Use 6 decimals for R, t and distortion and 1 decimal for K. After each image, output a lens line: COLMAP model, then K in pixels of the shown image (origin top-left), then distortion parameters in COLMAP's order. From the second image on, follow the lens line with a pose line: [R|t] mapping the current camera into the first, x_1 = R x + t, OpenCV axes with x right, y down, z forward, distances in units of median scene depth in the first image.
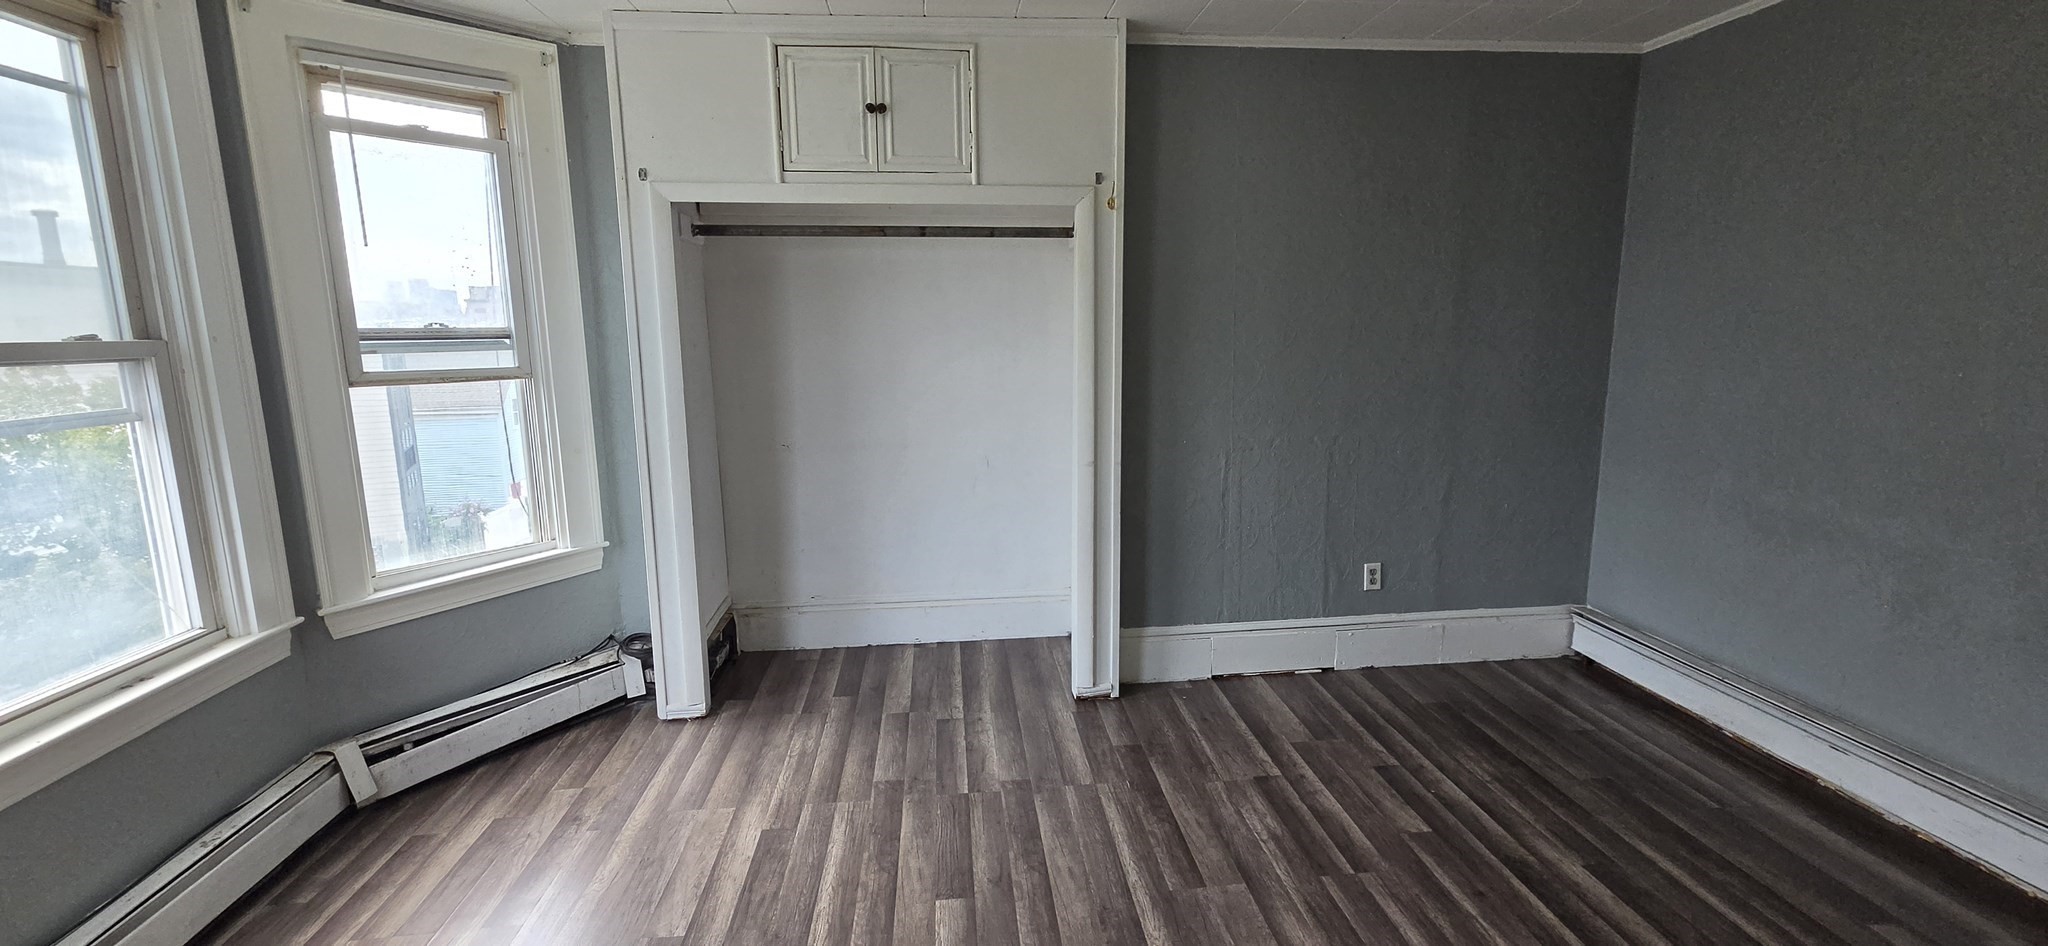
lens RADIAL K [[834.8, 0, 1026.8], [0, 834.8, 466.7], [0, 0, 1]] dist [-0.001229, 0.000137]
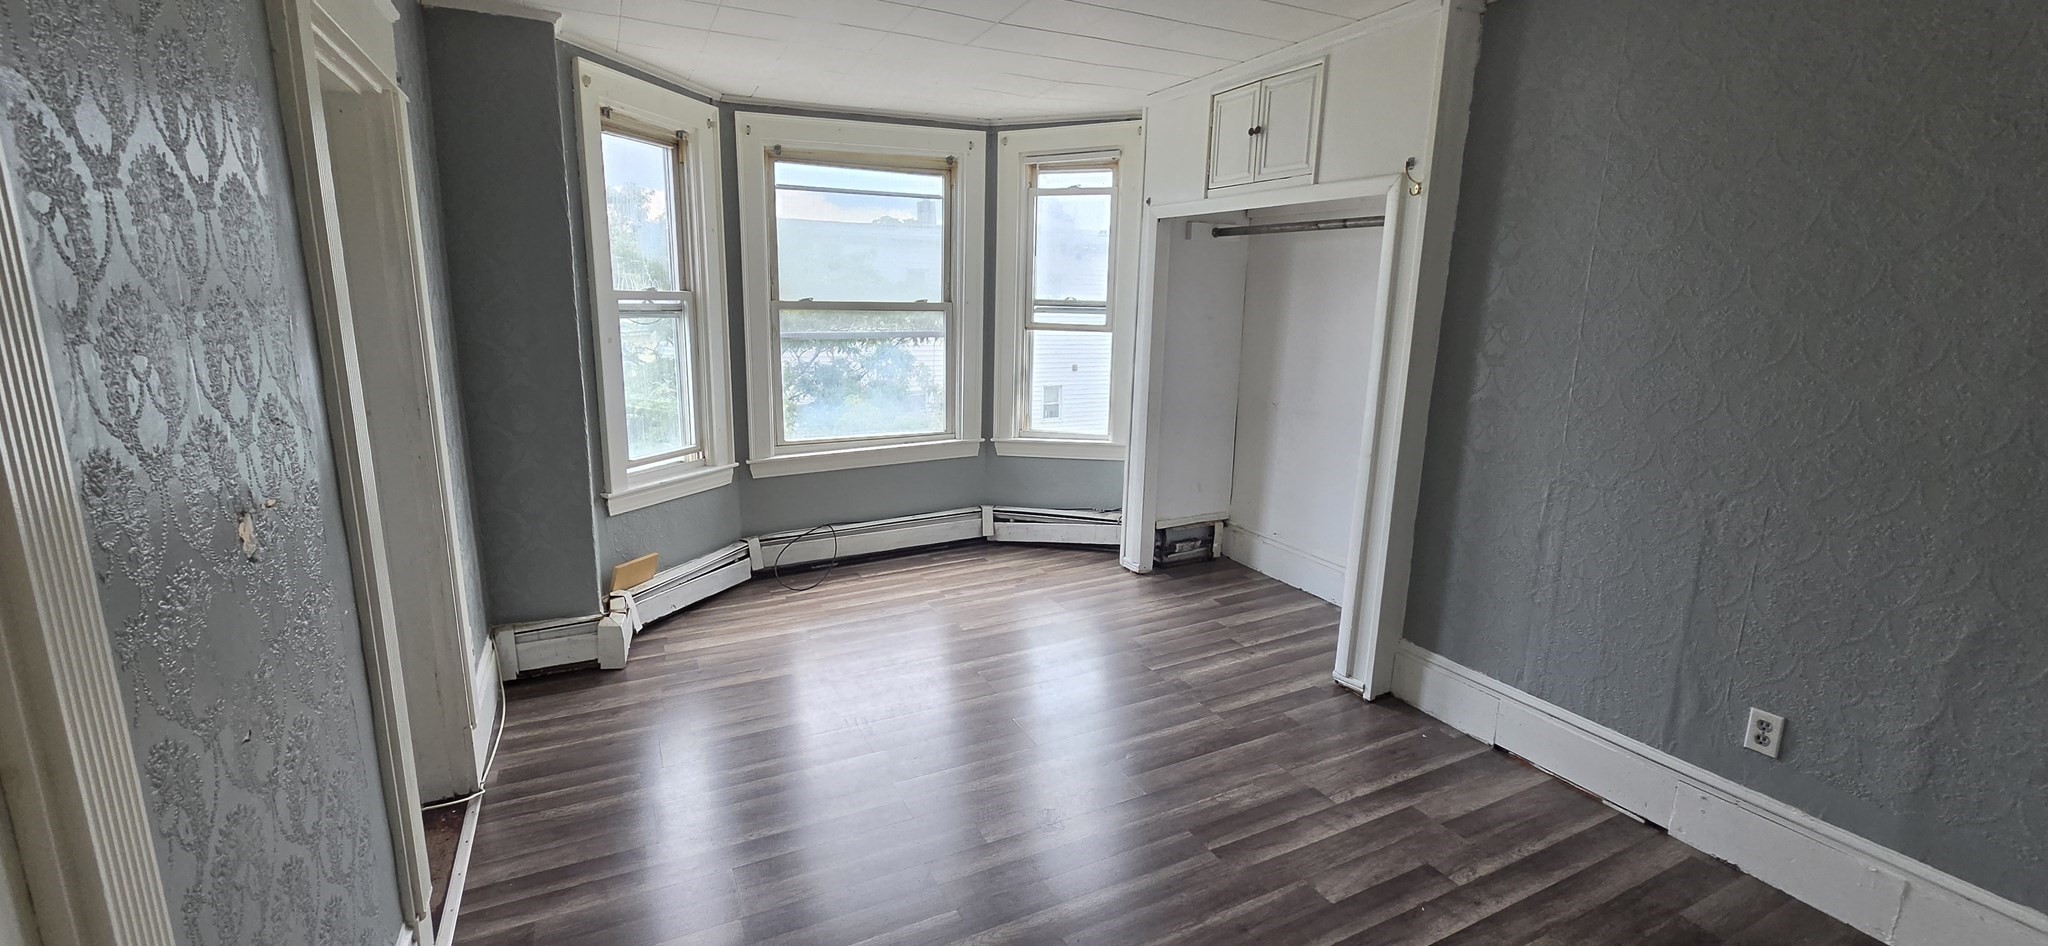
lens RADIAL K [[840.3, 0, 1018.6], [0, 840.3, 468.0], [0, 0, 1]] dist [0.000942, 0.000524]
pose [[0.345852, 0.209682, -0.914560, 0.930294], [-0.175200, 0.971999, 0.156597, -0.078906], [0.921787, 0.106072, 0.372904, 0.268408]]
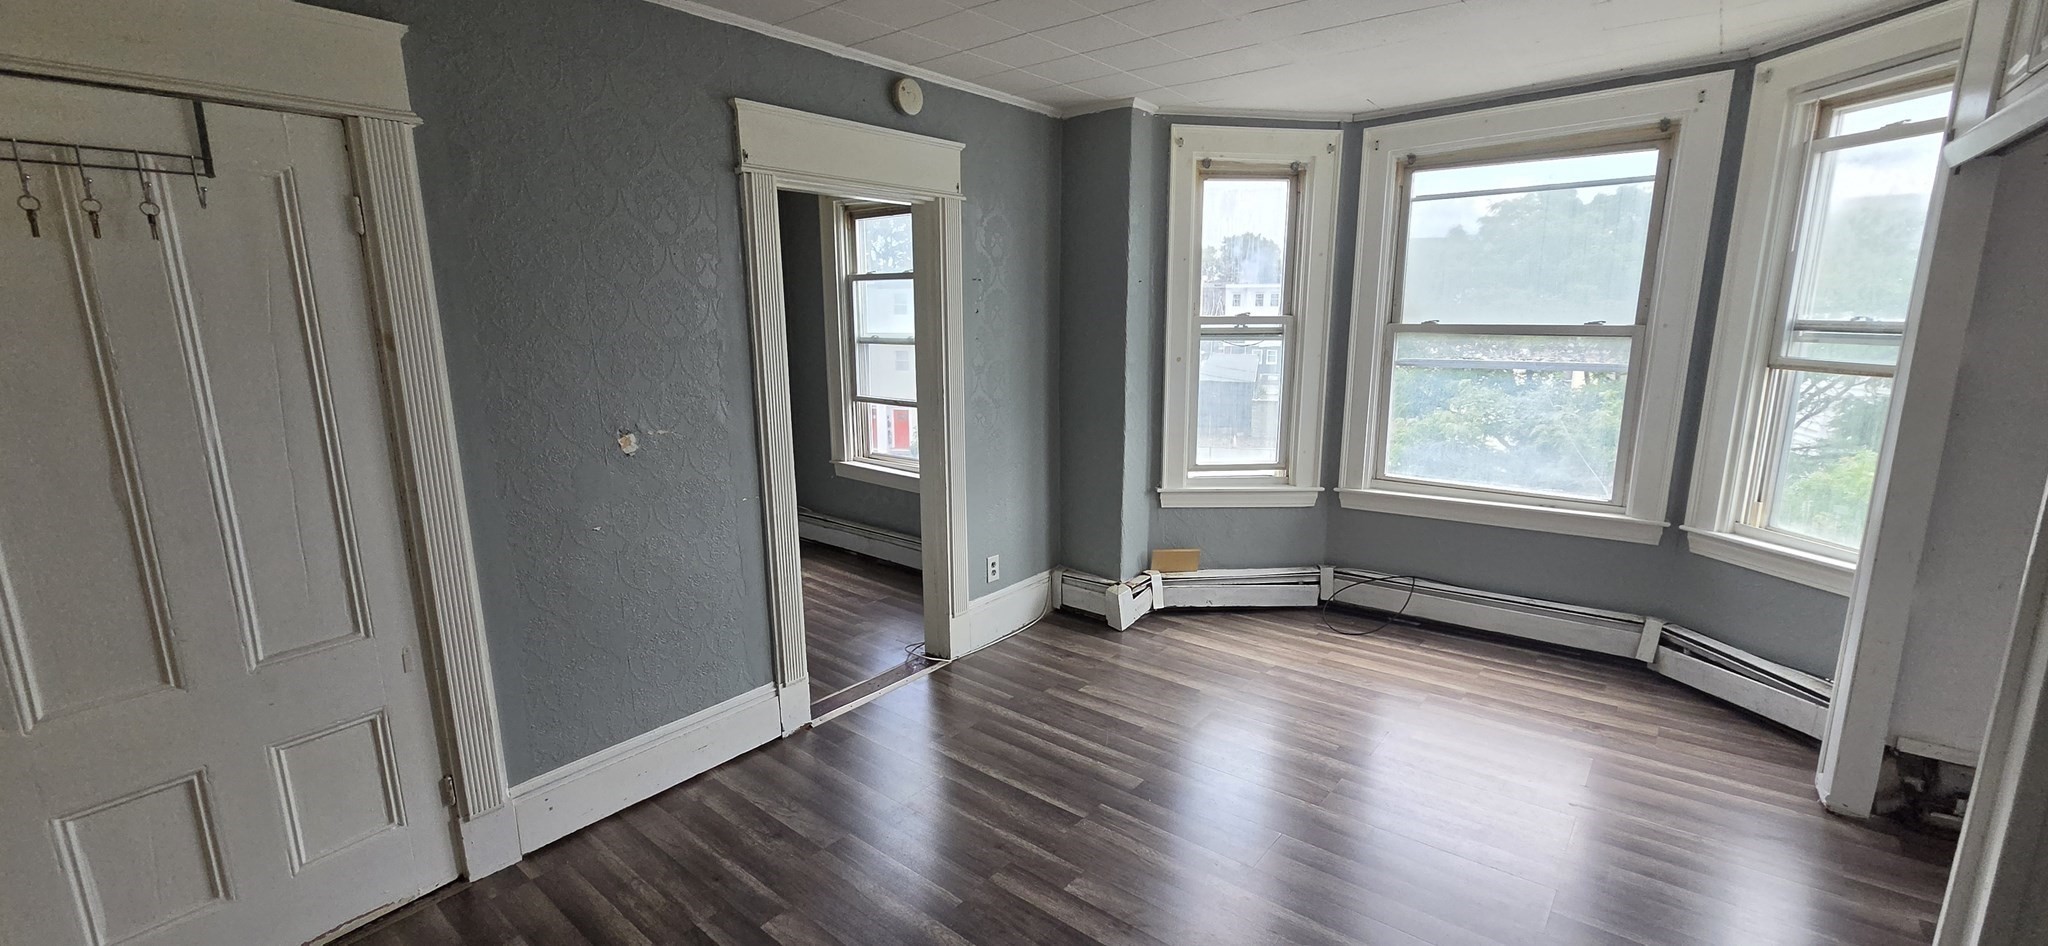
lens RADIAL K [[834.8, 0, 1026.8], [0, 834.8, 466.7], [0, 0, 1]] dist [-0.001229, 0.000137]
pose [[-0.713804, 0.155571, -0.682848, 0.743421], [-0.094352, 0.944766, 0.313872, -0.217771], [0.693960, 0.288471, -0.659699, 0.992531]]
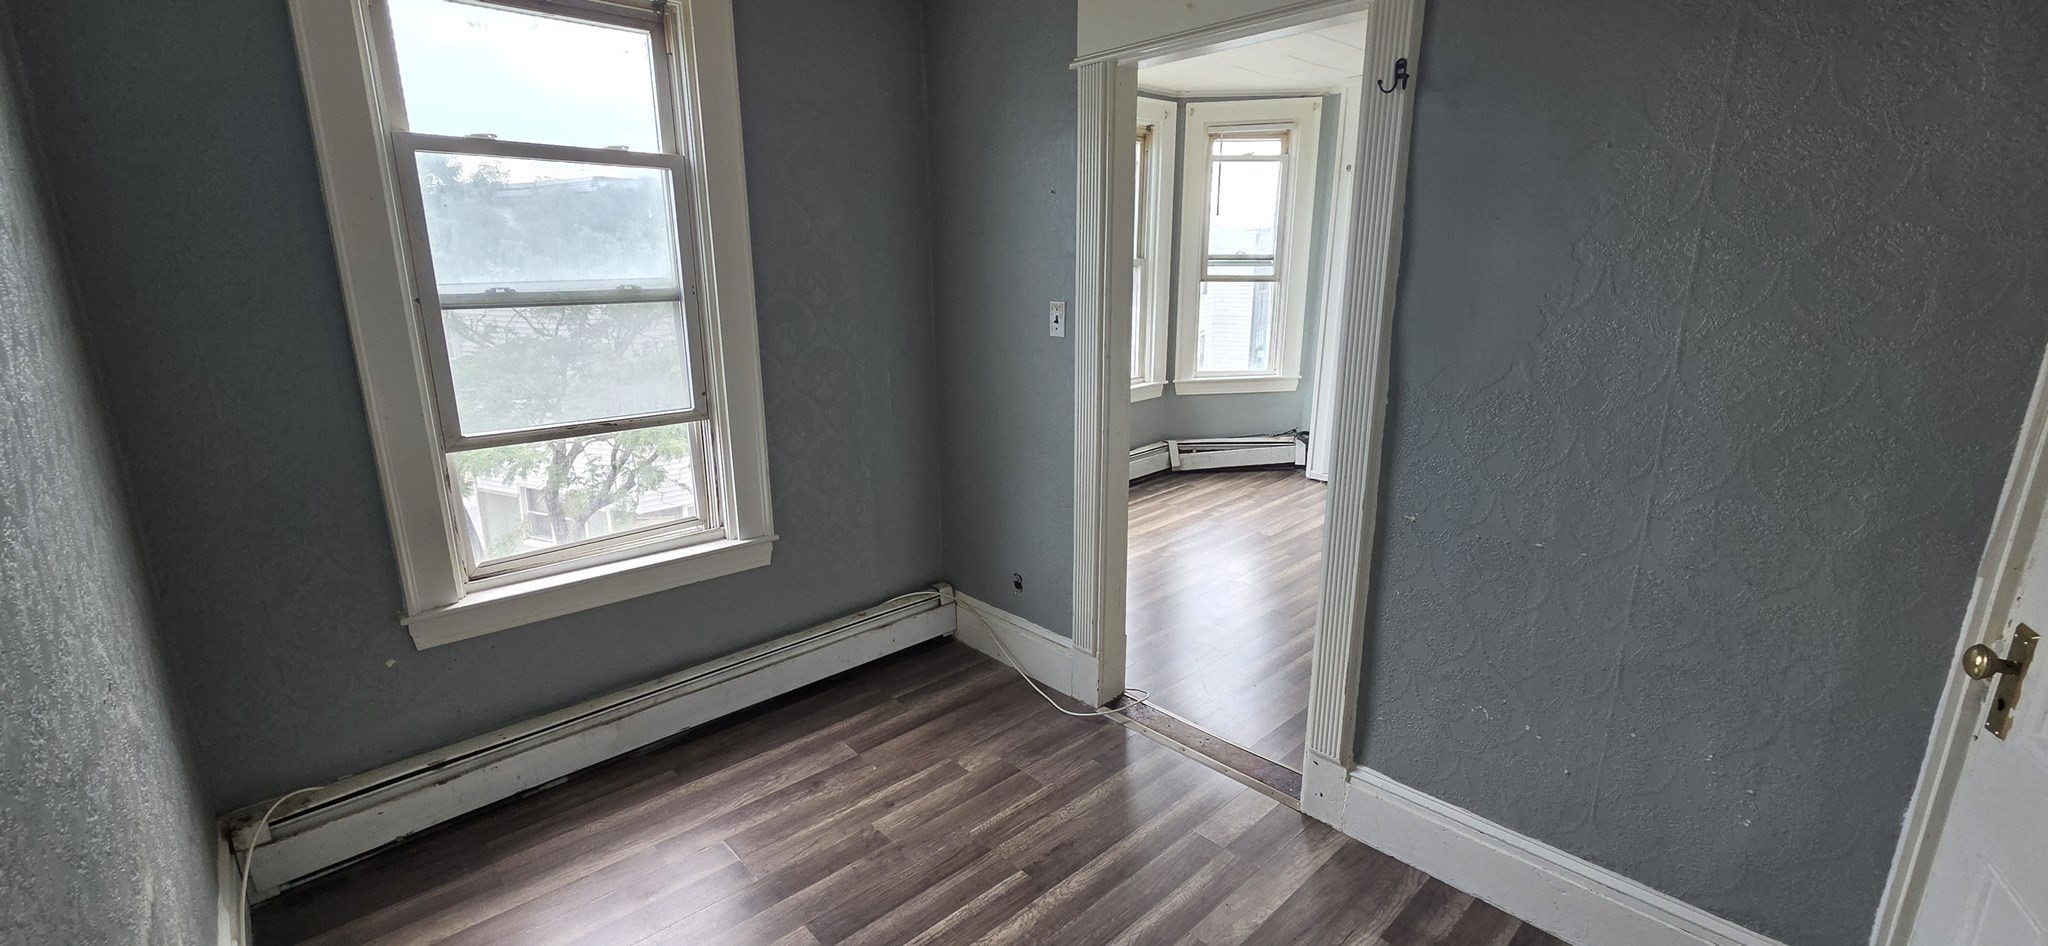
lens RADIAL K [[840.3, 0, 1018.6], [0, 840.3, 468.0], [0, 0, 1]] dist [0.000942, 0.000524]
pose [[0.602656, 0.204367, -0.771388, 0.630947], [-0.136195, 0.978809, 0.152916, 0.100276], [0.786293, 0.012903, 0.617719, -0.659290]]
